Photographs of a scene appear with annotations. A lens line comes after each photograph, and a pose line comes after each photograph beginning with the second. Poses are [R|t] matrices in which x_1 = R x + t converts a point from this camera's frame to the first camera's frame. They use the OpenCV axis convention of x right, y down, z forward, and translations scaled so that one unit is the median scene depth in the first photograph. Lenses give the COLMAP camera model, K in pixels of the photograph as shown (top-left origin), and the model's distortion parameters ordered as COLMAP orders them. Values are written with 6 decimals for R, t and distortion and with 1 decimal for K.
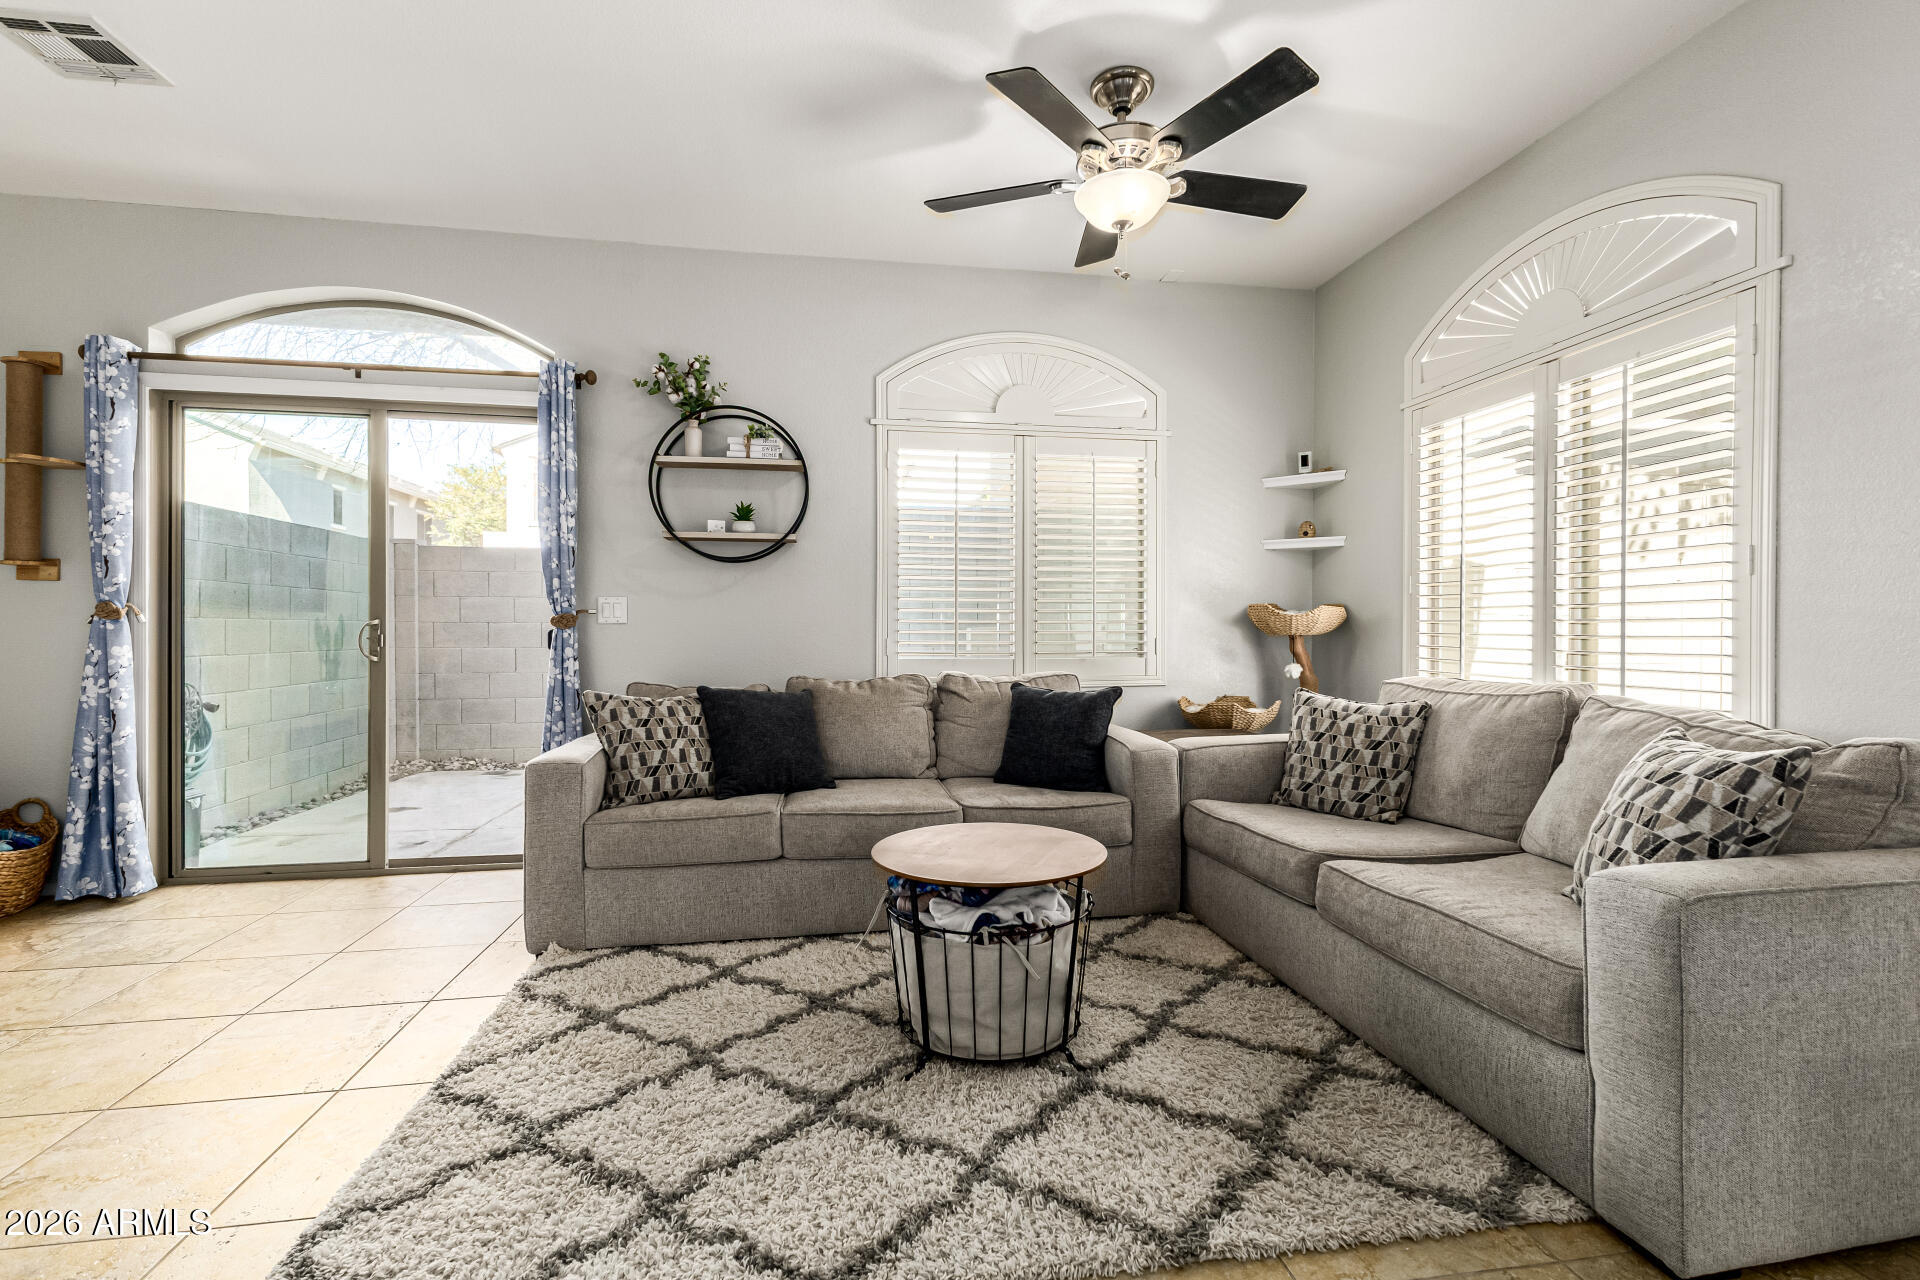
lens RADIAL K [[825.6, 0, 968.1], [0, 825.6, 644.1], [0, 0, 1]] dist [0.007844, 0.000279]
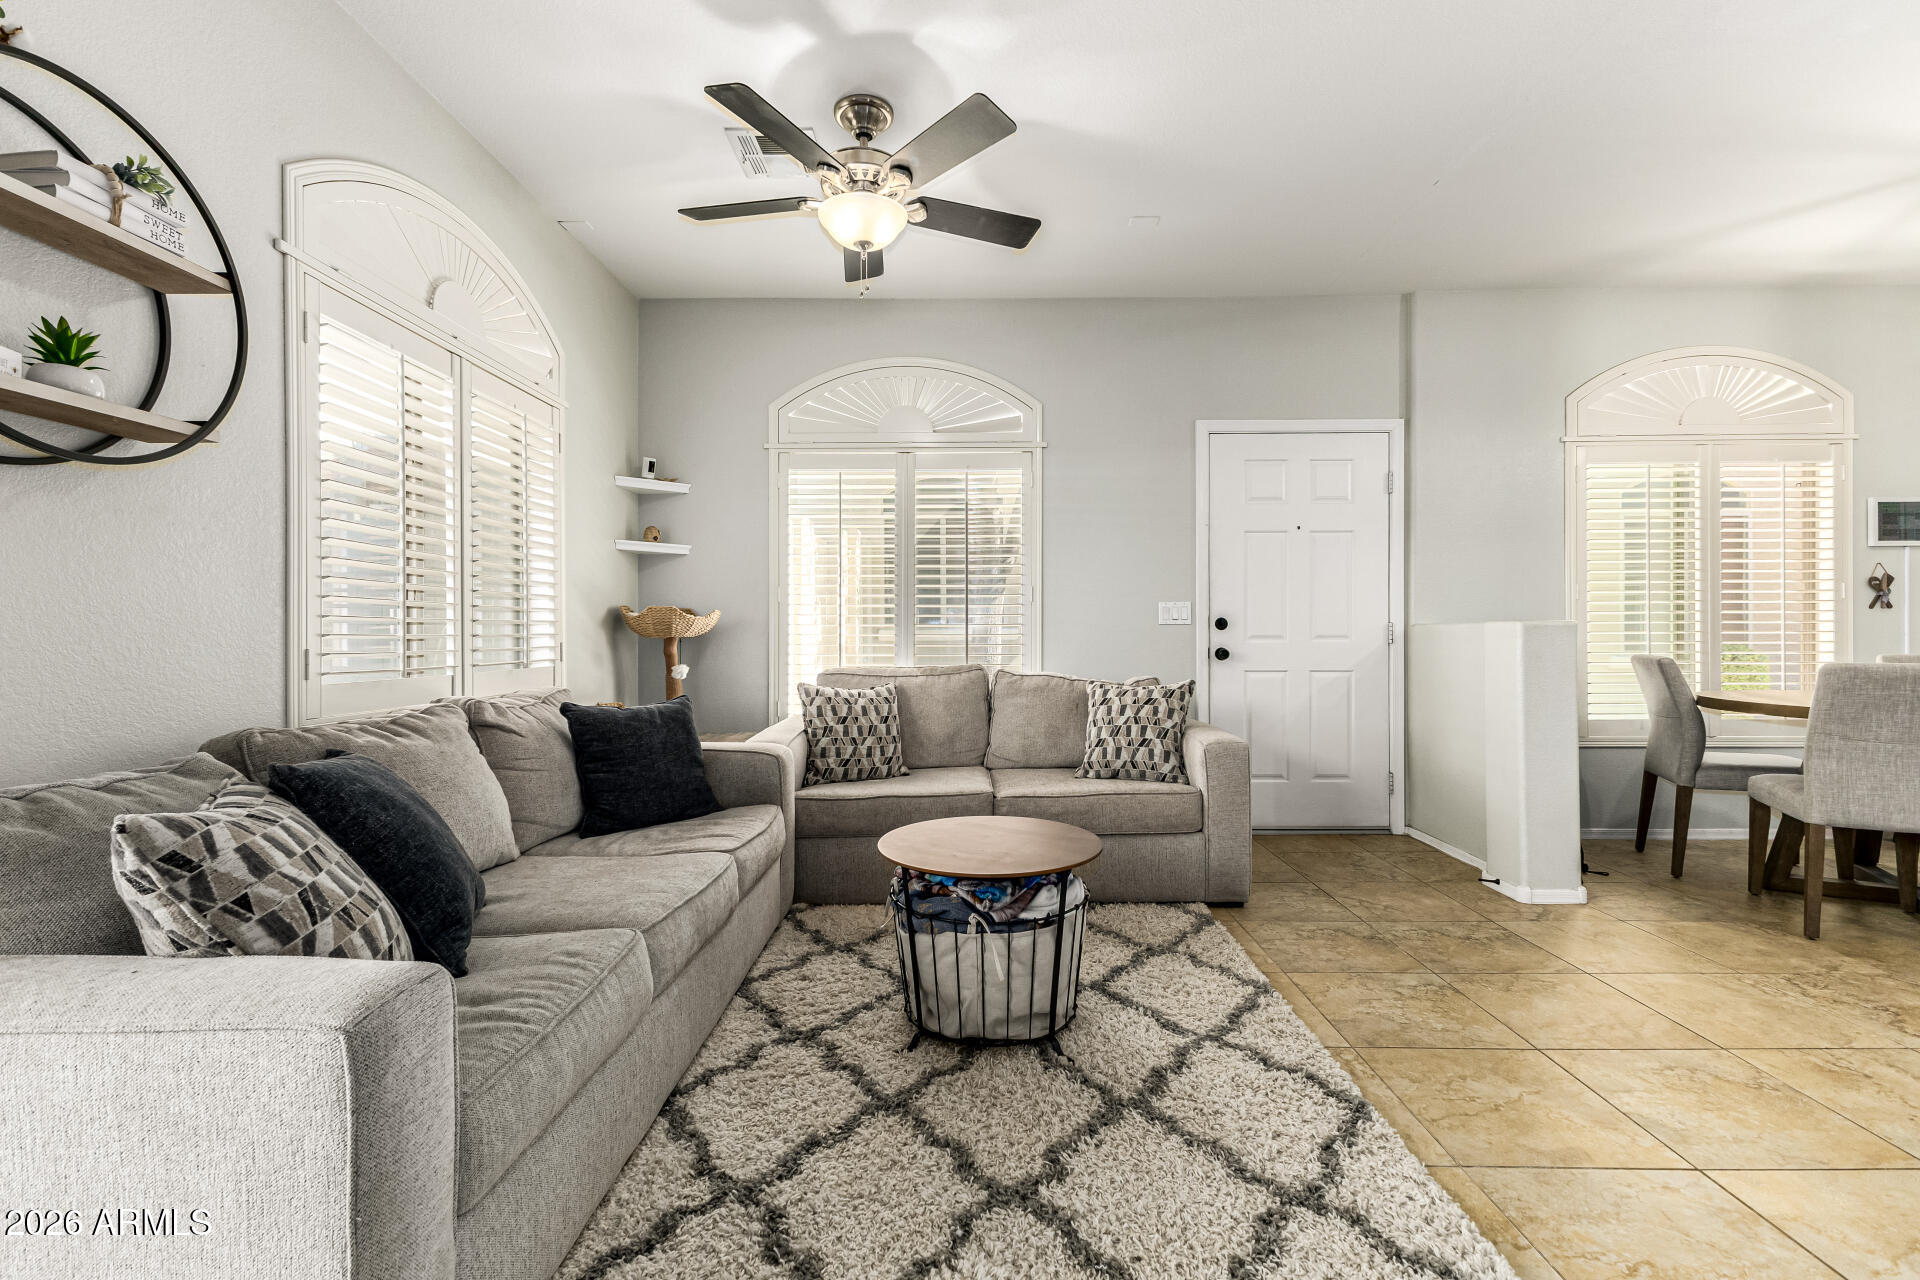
lens RADIAL K [[825.6, 0, 966.8], [0, 825.6, 627.0], [0, 0, 1]] dist [0.007844, 0.000279]
pose [[0.181349, 0.005026, 0.983406, -0.725453], [0.017327, 0.999815, -0.008305, -0.010851], [-0.983266, 0.018546, 0.181228, 0.597801]]
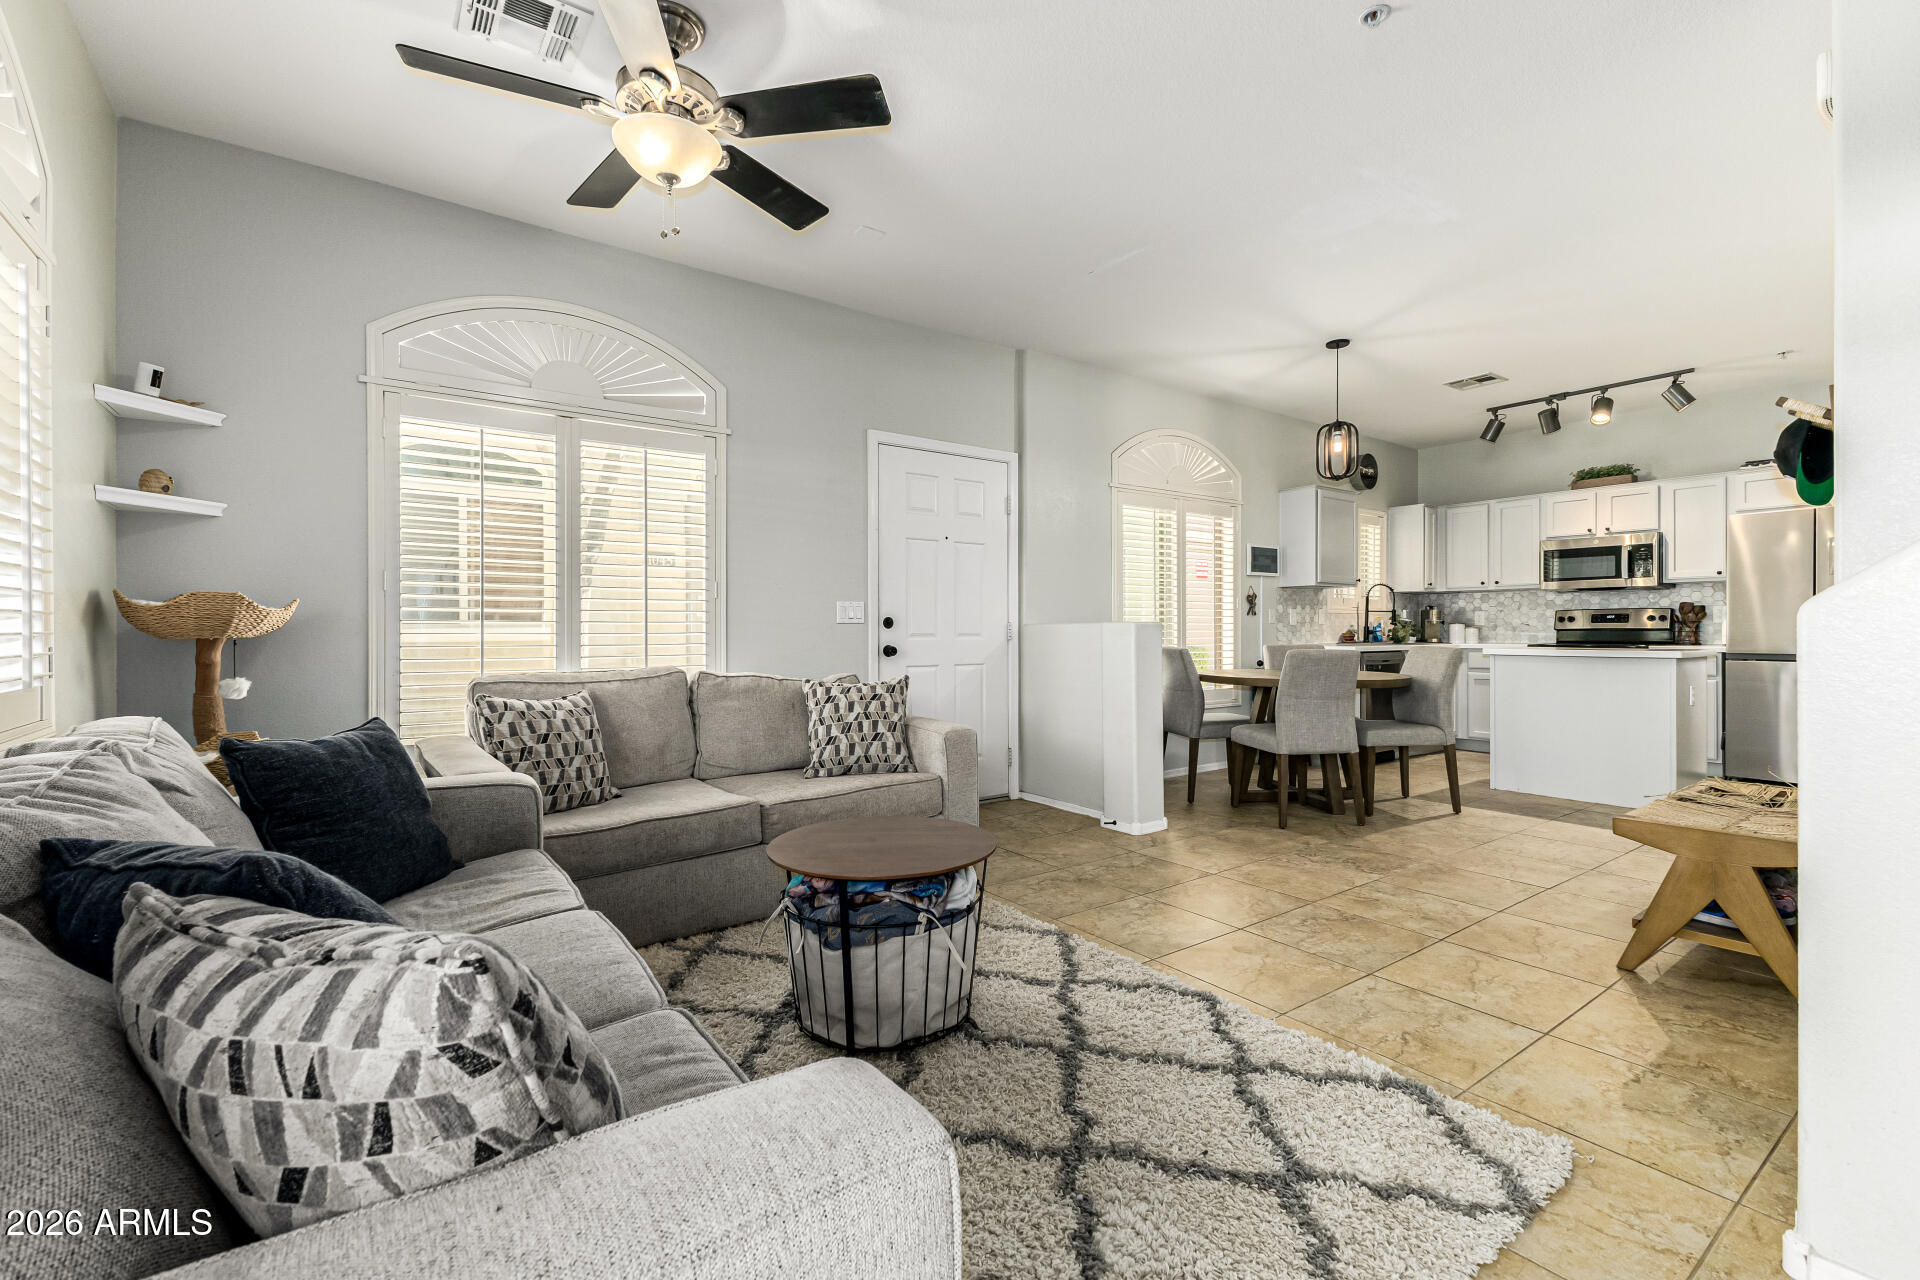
lens RADIAL K [[825.6, 0, 957.0], [0, 825.6, 632.9], [0, 0, 1]] dist [0.007844, 0.000279]
pose [[-0.437962, -0.001561, 0.898992, -0.673905], [0.016508, 0.999816, 0.009779, -0.015076], [-0.898842, 0.019123, -0.437855, 0.980974]]
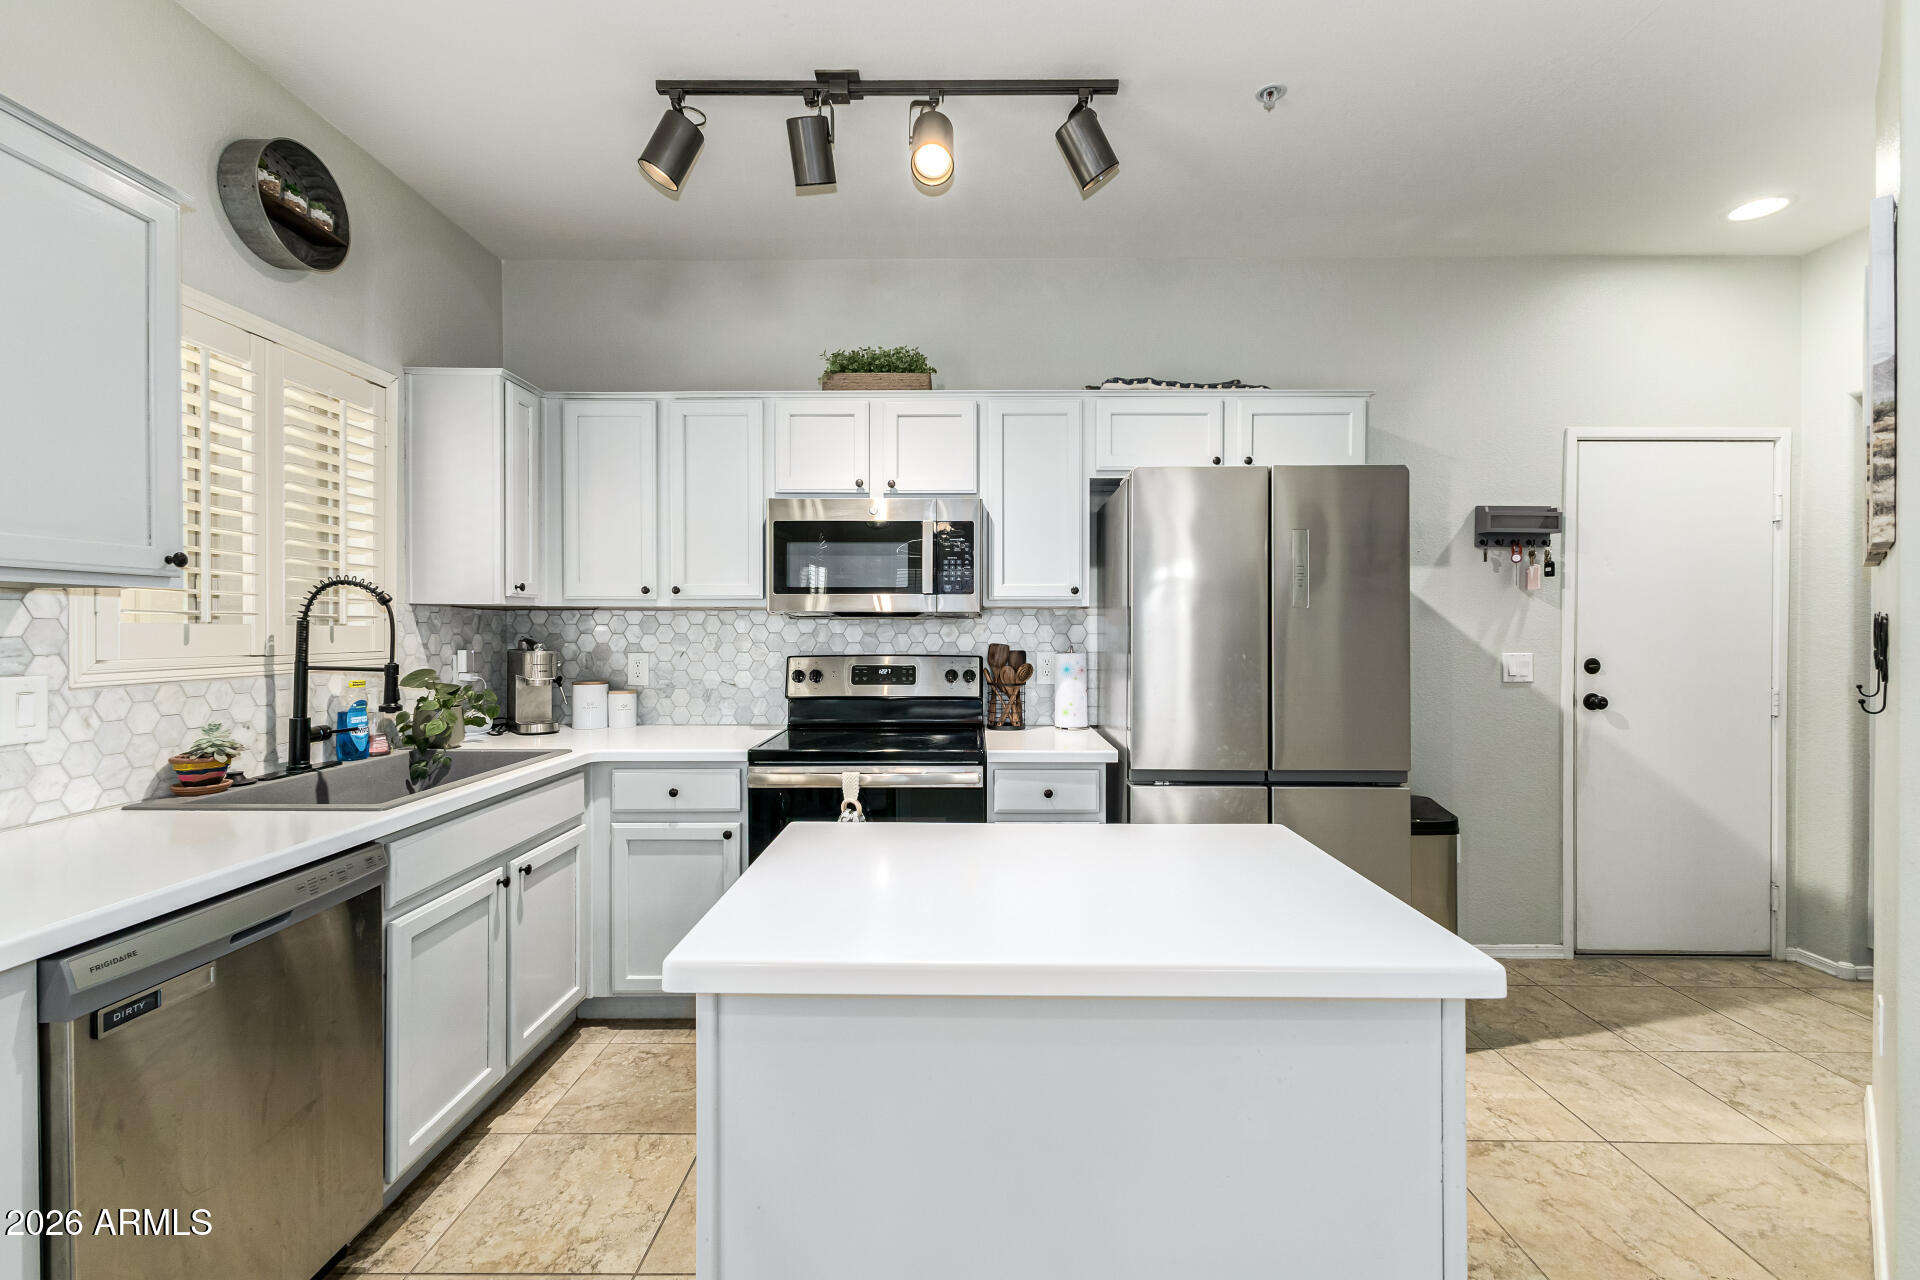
lens RADIAL K [[825.6, 0, 964.5], [0, 825.6, 631.2], [0, 0, 1]] dist [0.007844, 0.000279]
pose [[-0.984508, -0.002355, 0.175323, 0.282782], [0.001385, 0.999774, 0.021205, -0.083160], [-0.175333, 0.021120, -0.984283, -0.559632]]
